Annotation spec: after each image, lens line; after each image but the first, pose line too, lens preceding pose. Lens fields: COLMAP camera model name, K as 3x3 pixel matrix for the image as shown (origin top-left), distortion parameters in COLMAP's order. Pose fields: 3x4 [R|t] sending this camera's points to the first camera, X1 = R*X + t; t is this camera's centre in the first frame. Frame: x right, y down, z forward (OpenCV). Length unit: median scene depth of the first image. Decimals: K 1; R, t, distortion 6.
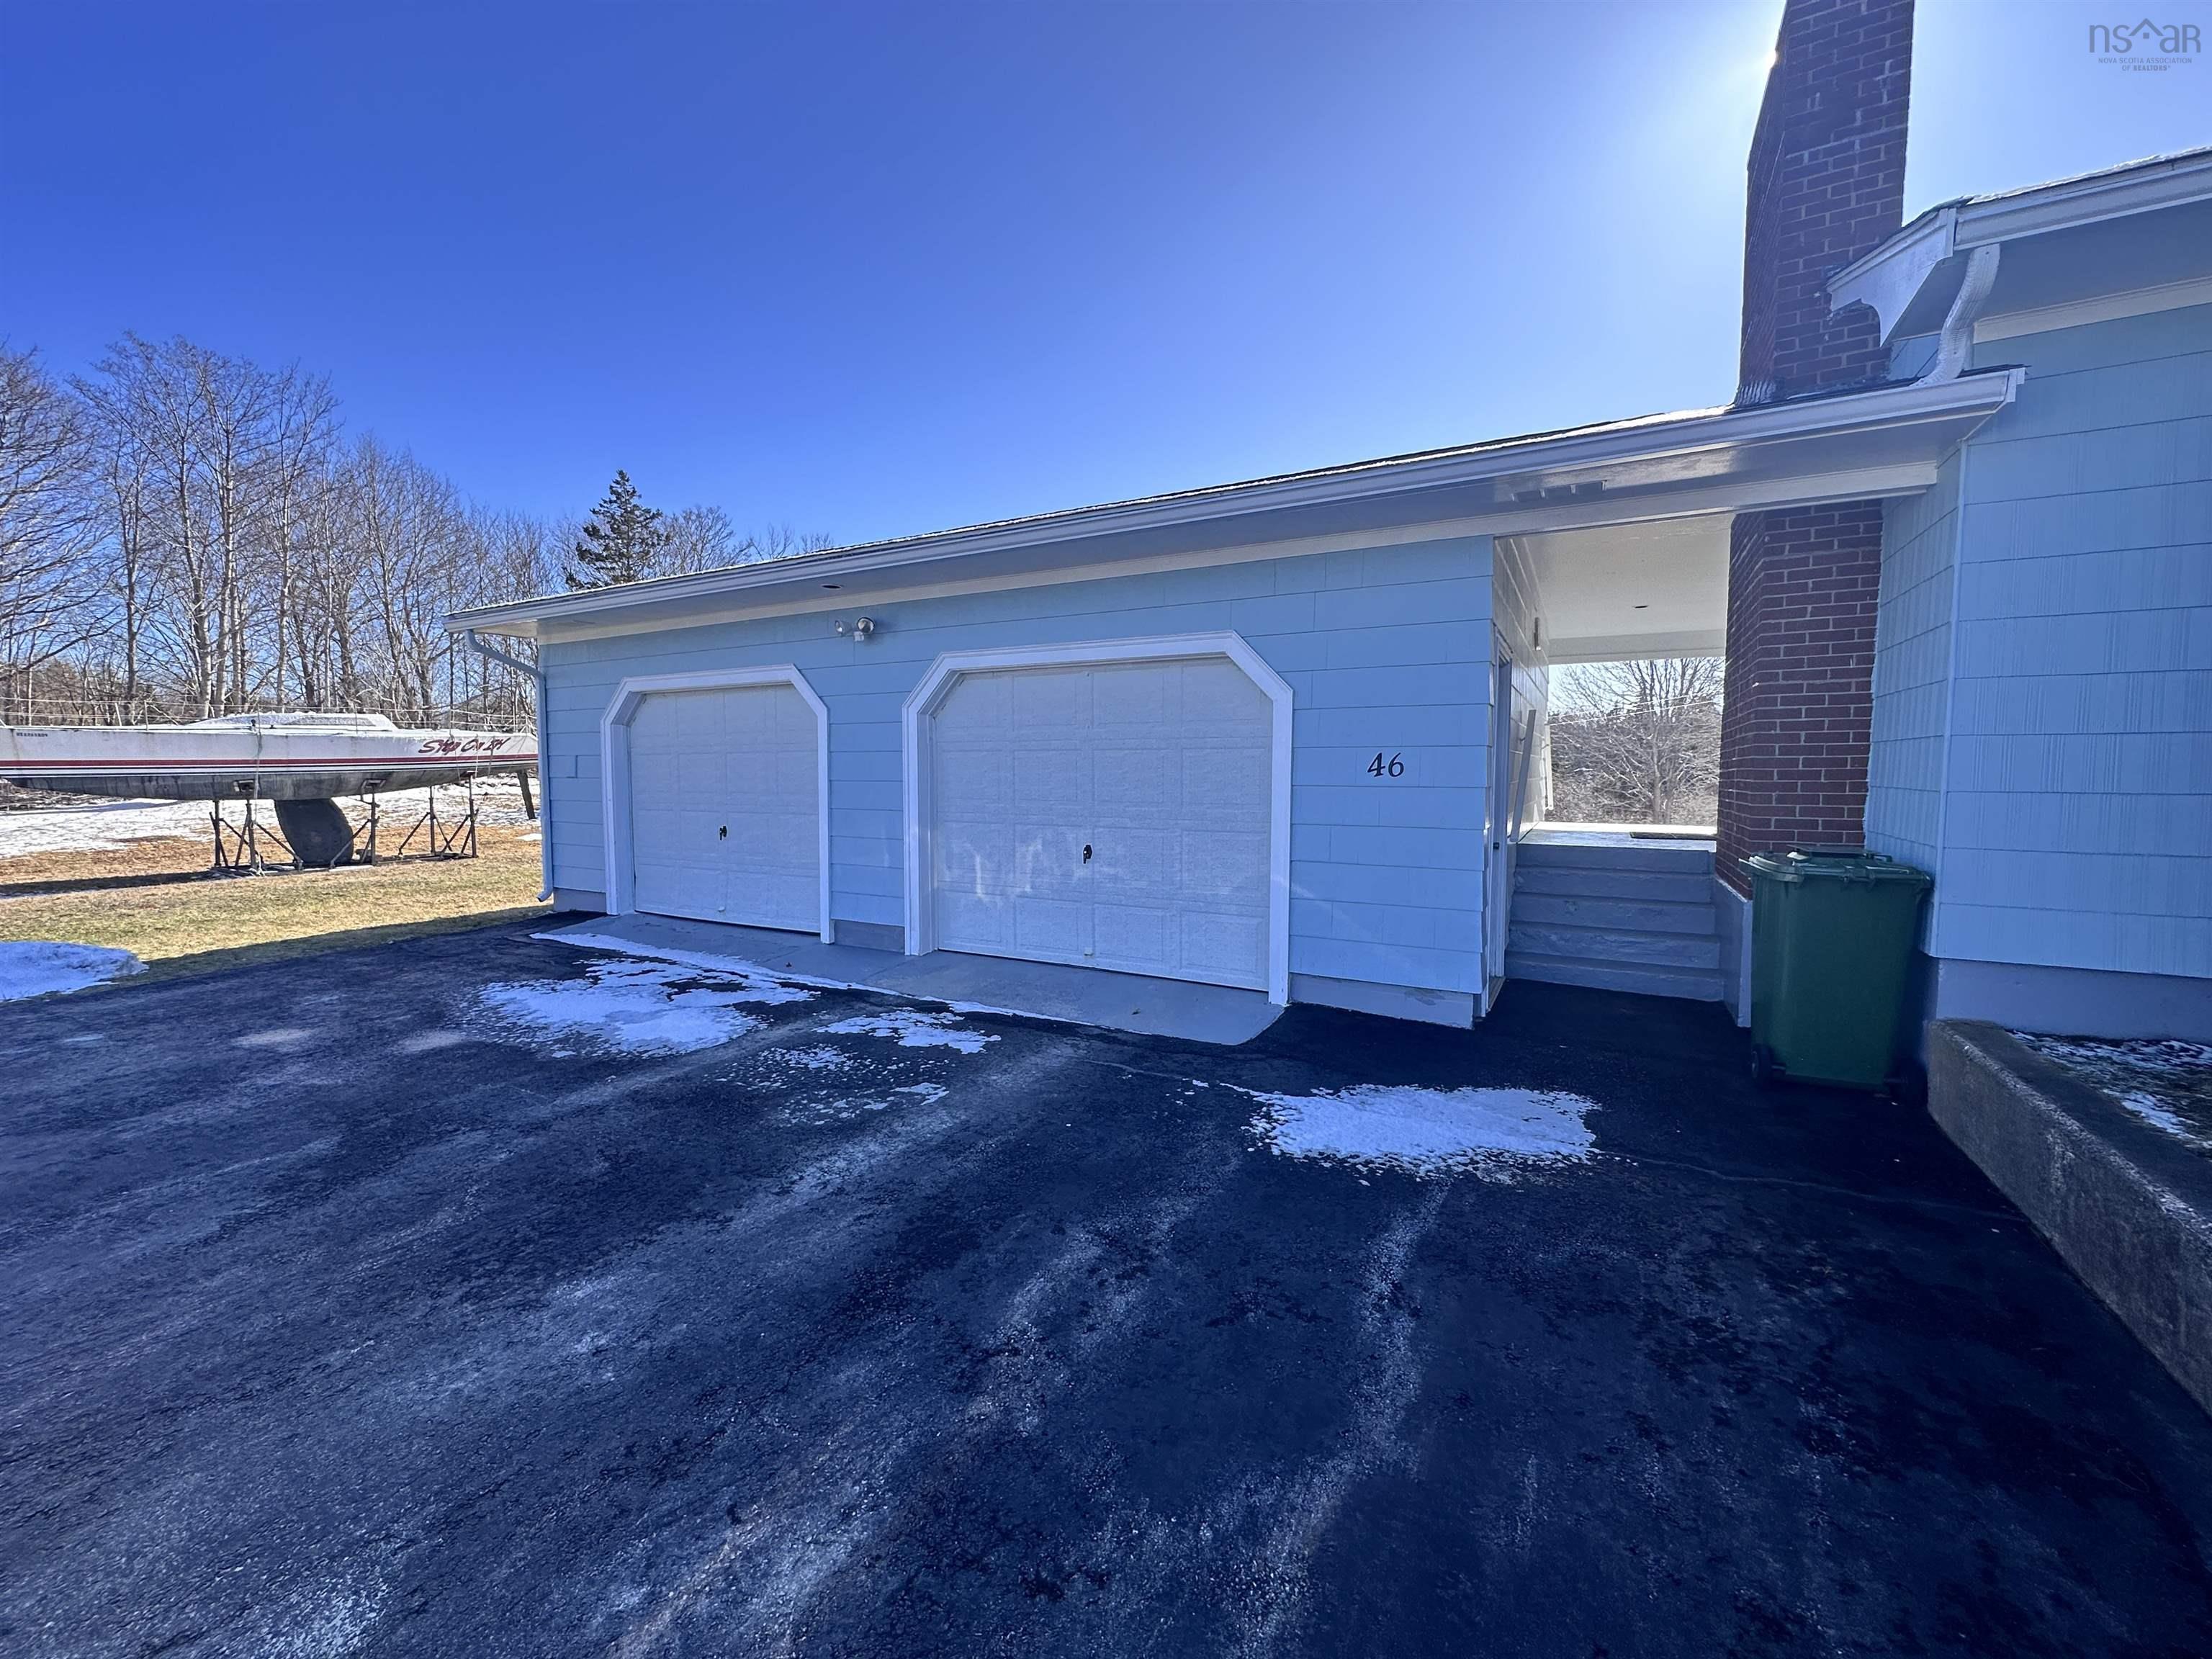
lens RADIAL K [[889.0, 0, 1106.0], [0, 889.0, 829.5], [0, 0, 1]] dist [-0.002068, -0.000198]
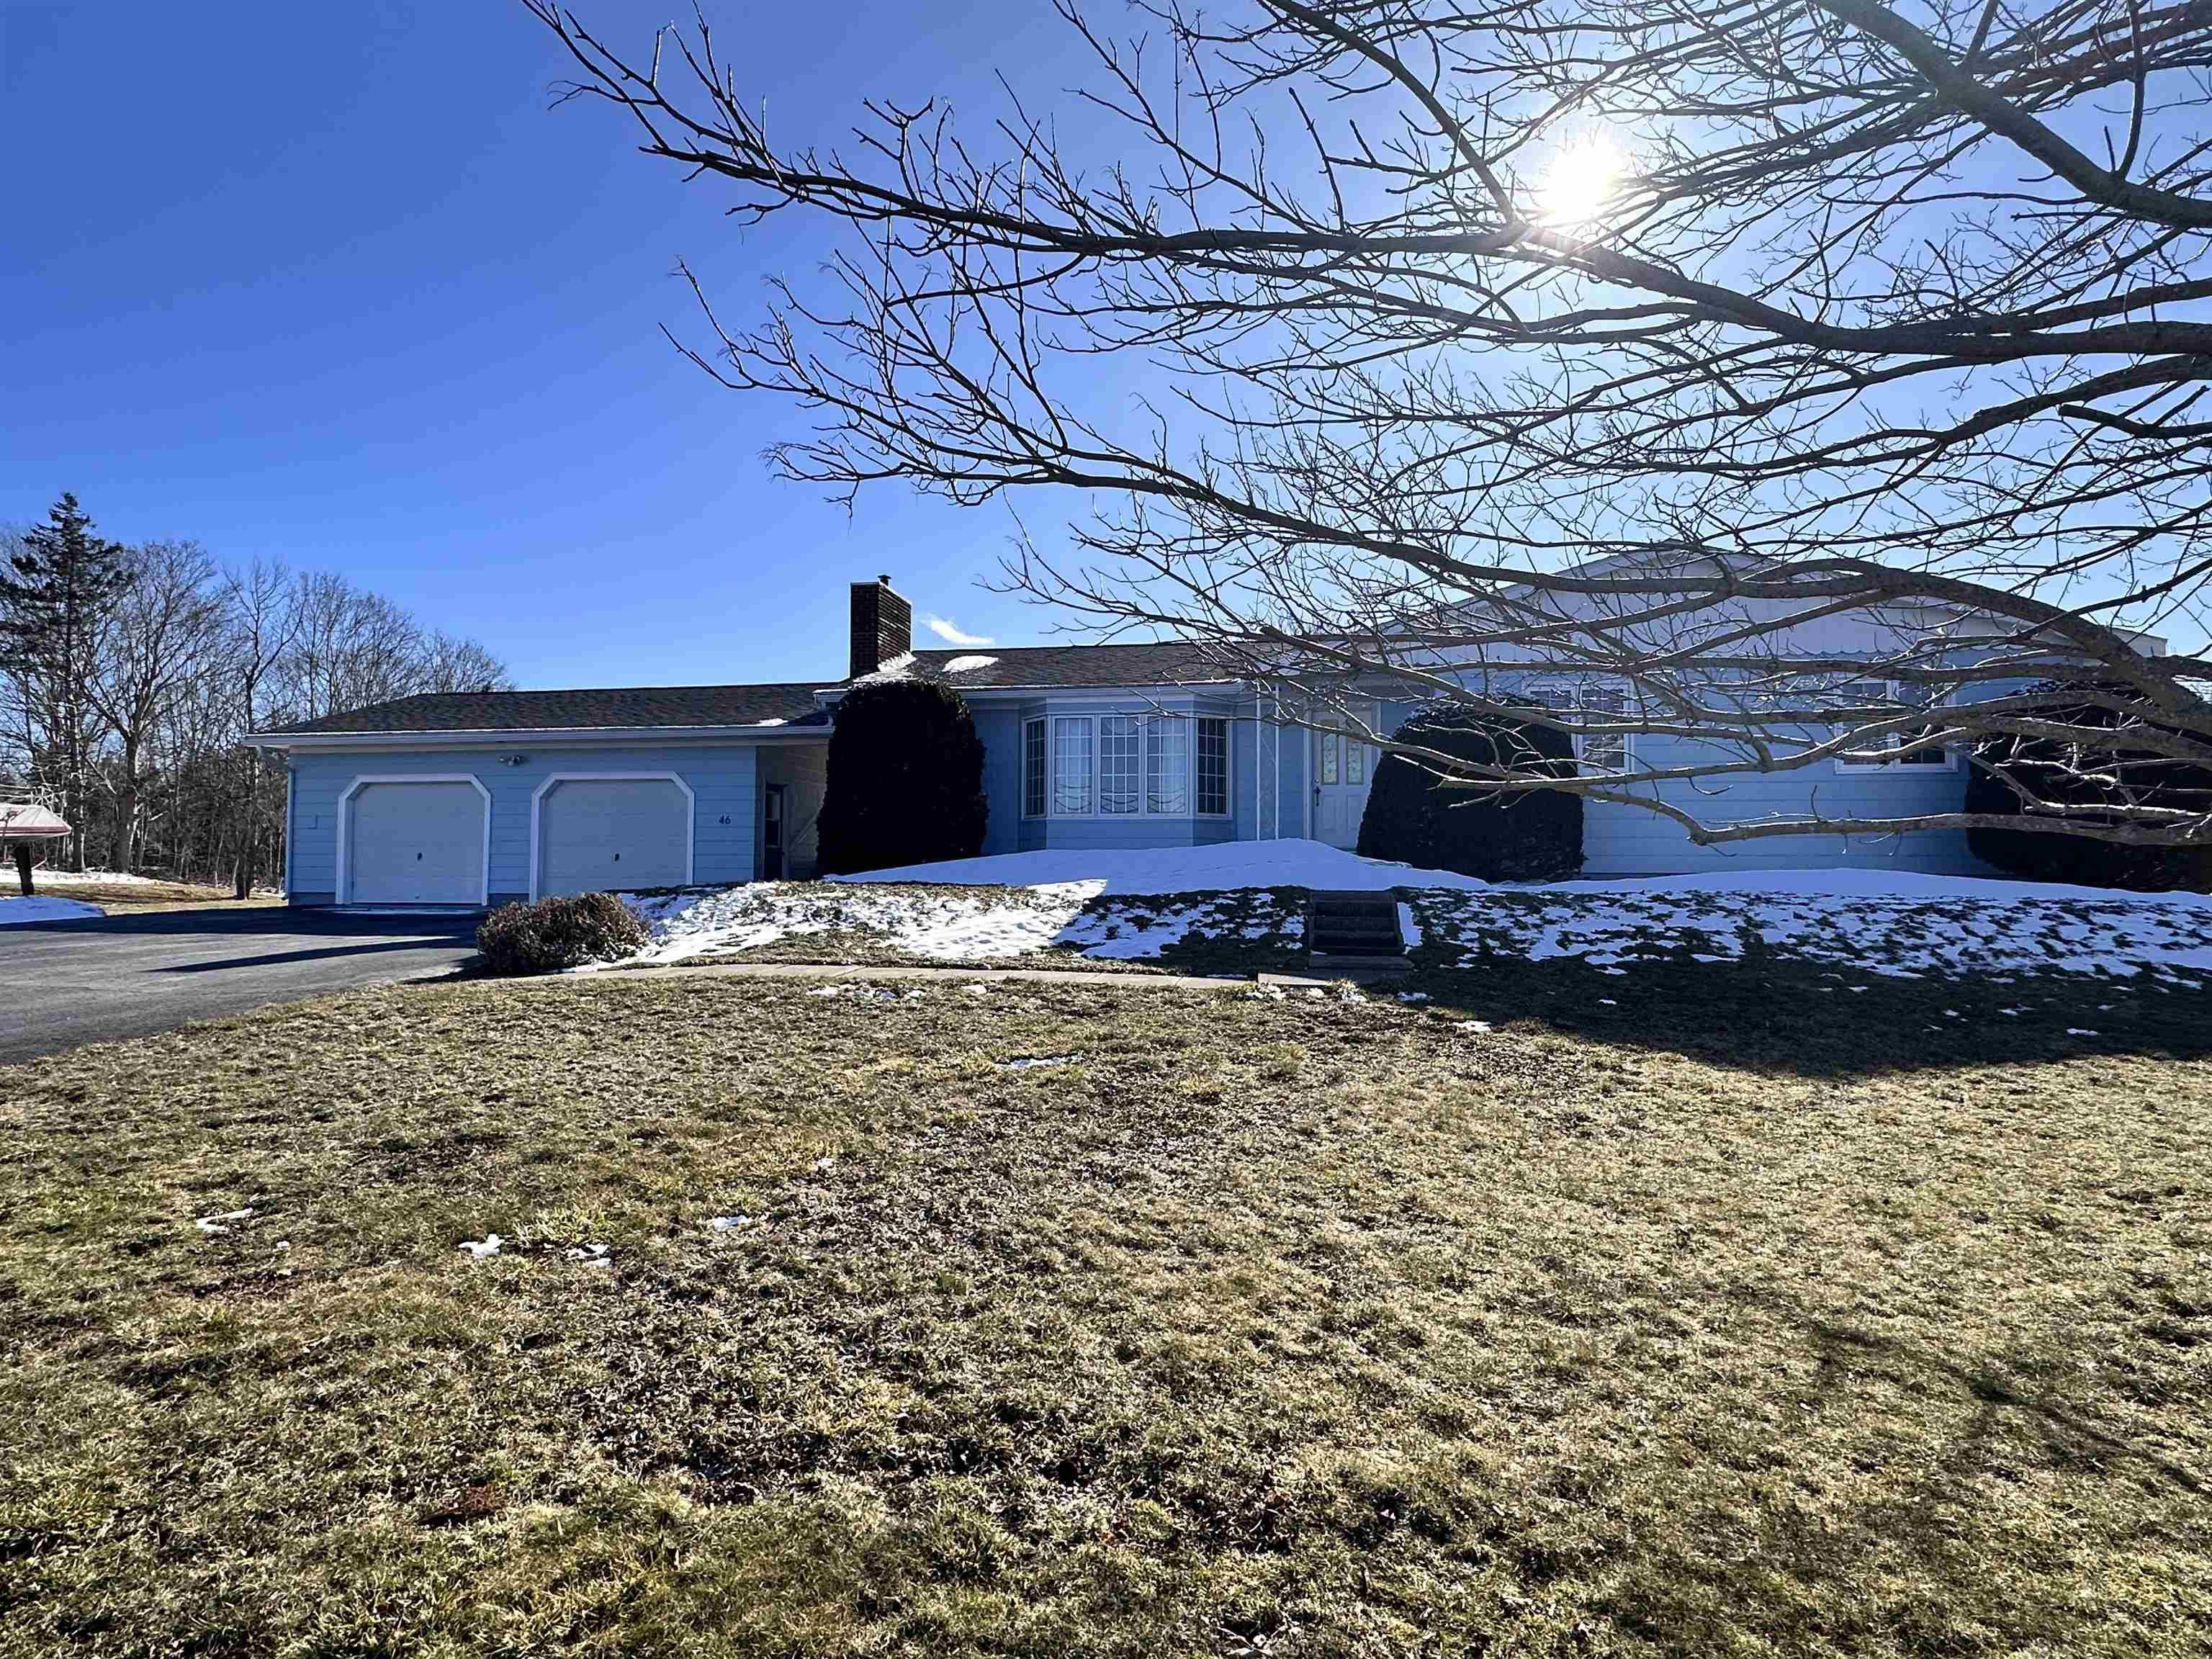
lens RADIAL K [[1166.8, 0, 1106.0], [0, 1166.8, 829.5], [0, 0, 1]] dist [0.001462, -0.000995]
pose [[0.947700, 0.015104, 0.318805, 0.202299], [0.019003, 0.994437, -0.103603, 0.275045], [-0.318596, 0.104243, 0.942141, -2.168802]]
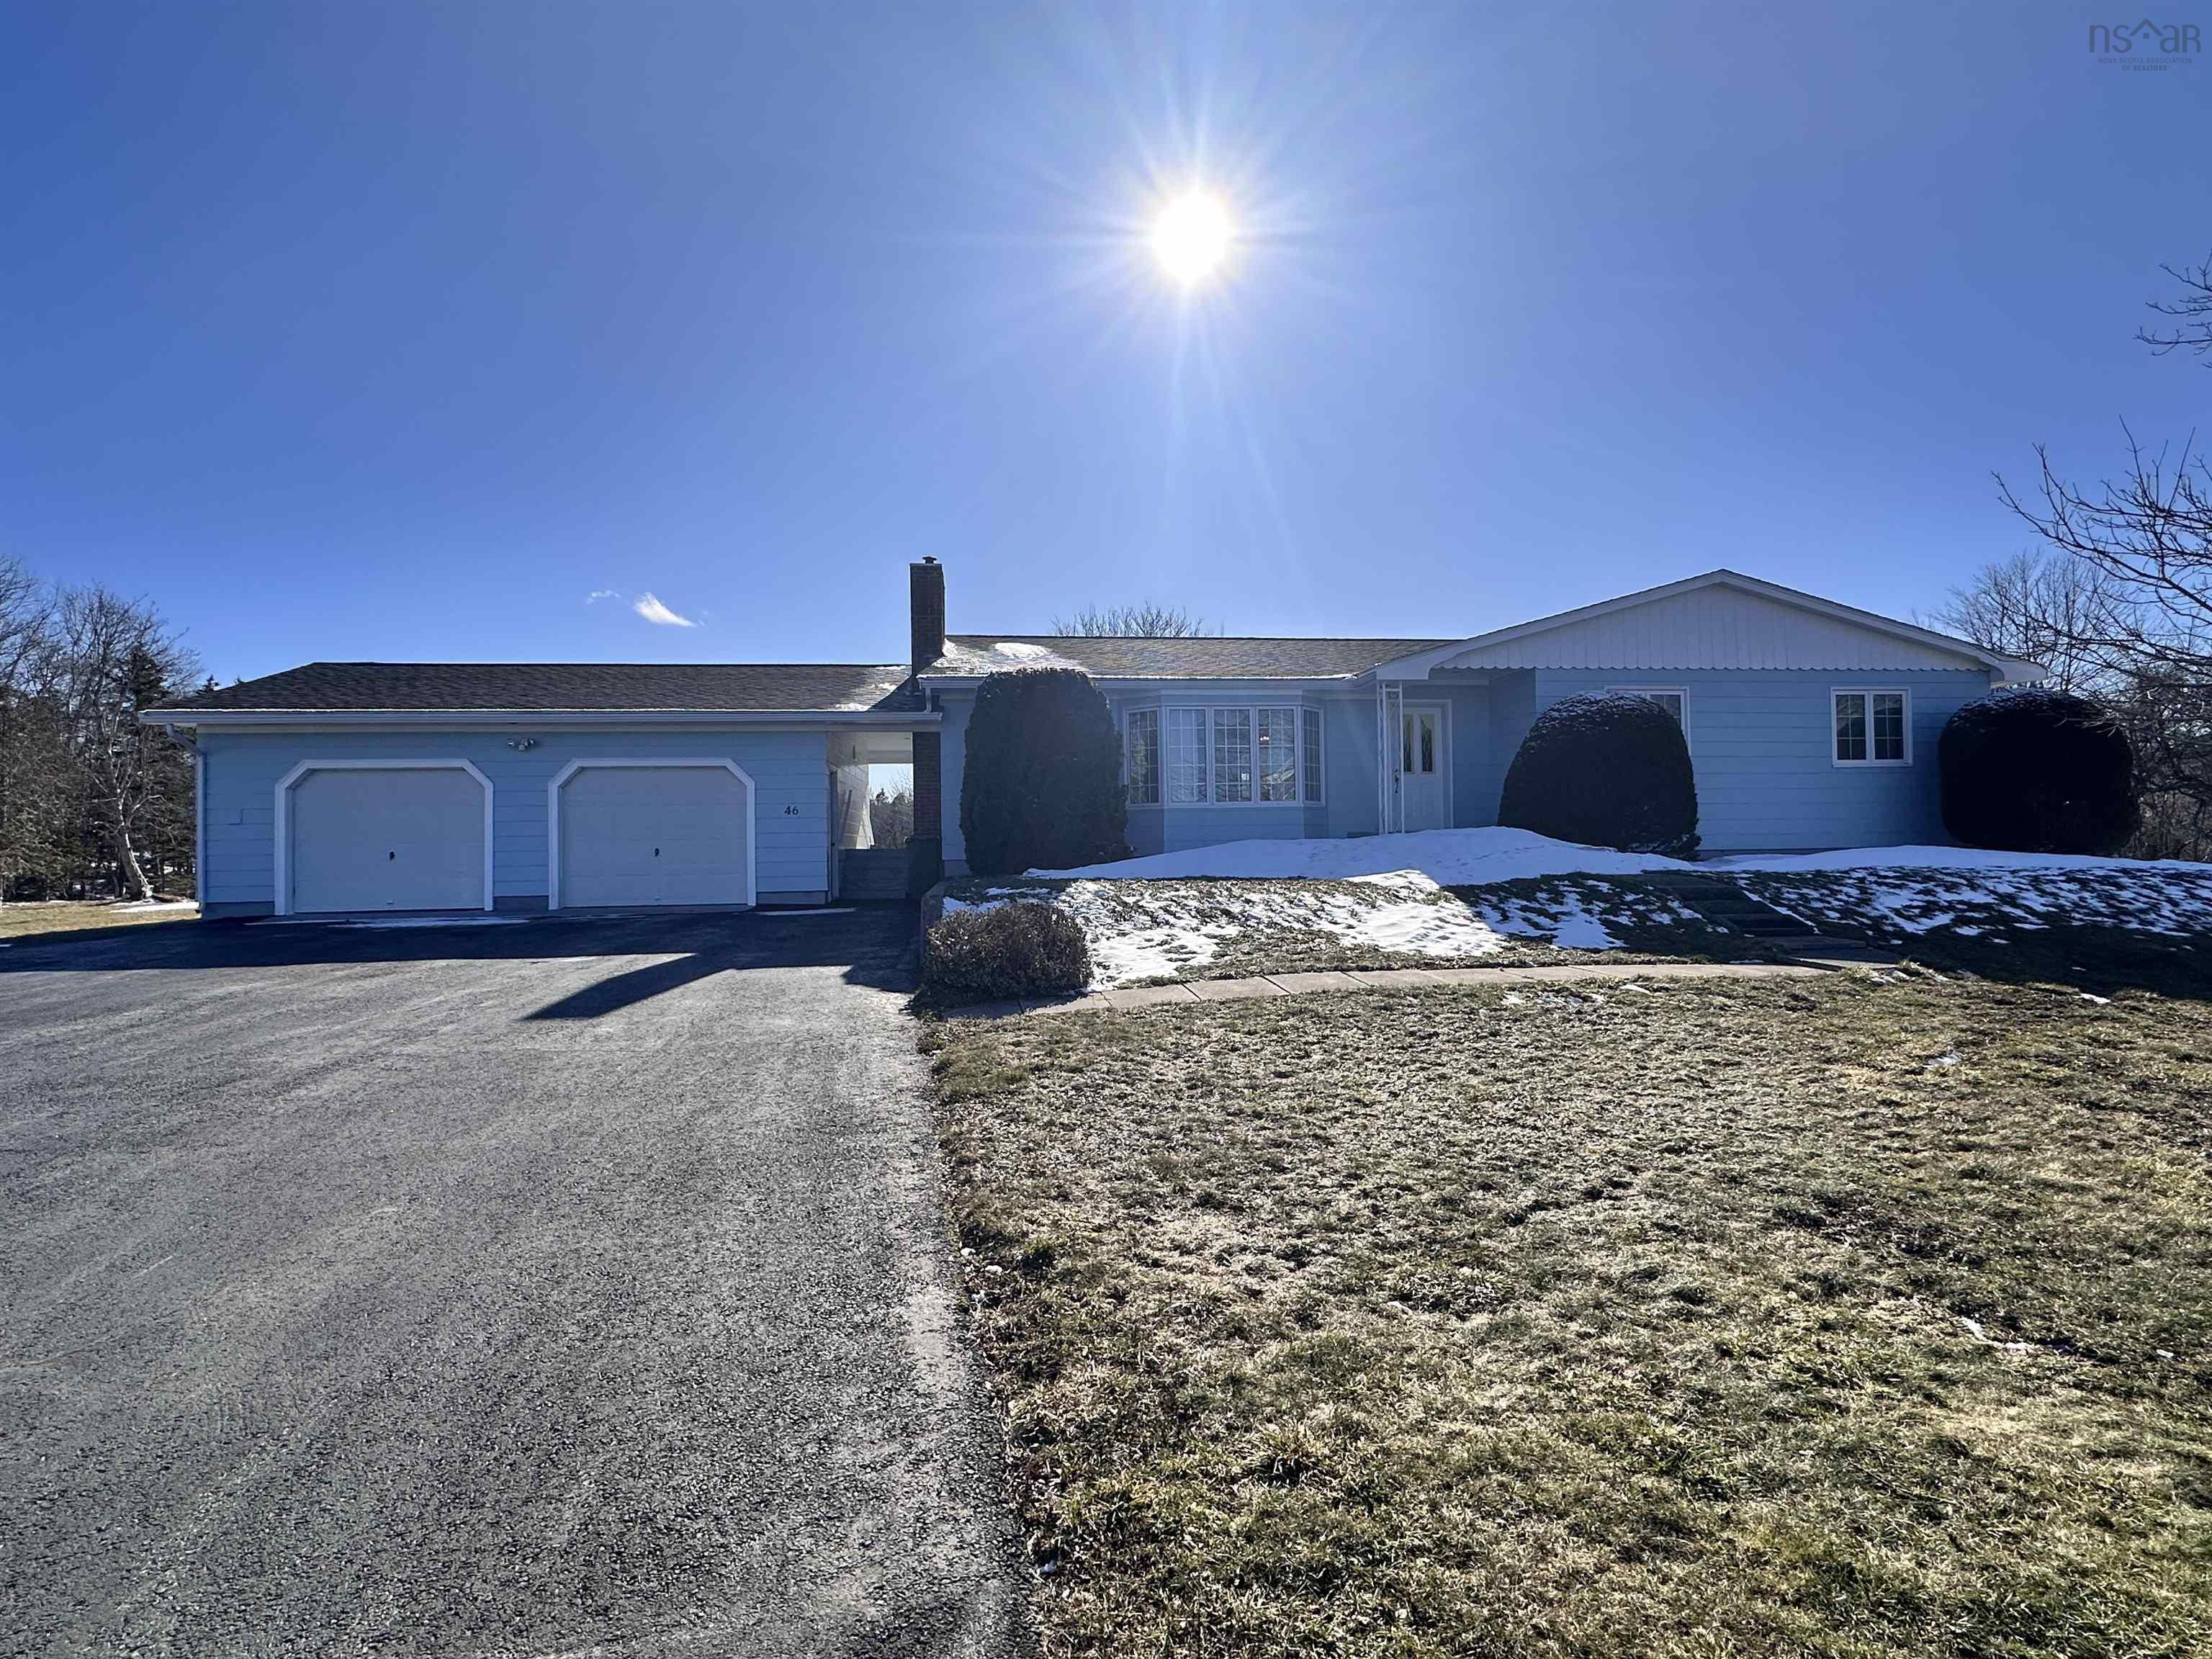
lens RADIAL K [[1101.6, 0, 1106.0], [0, 1101.6, 829.5], [0, 0, 1]] dist [-0.002707, -0.000284]
pose [[0.829609, 0.003769, 0.558332, -0.543470], [0.051565, 0.995186, -0.083337, 0.222319], [-0.555959, 0.097927, 0.825421, -1.640833]]
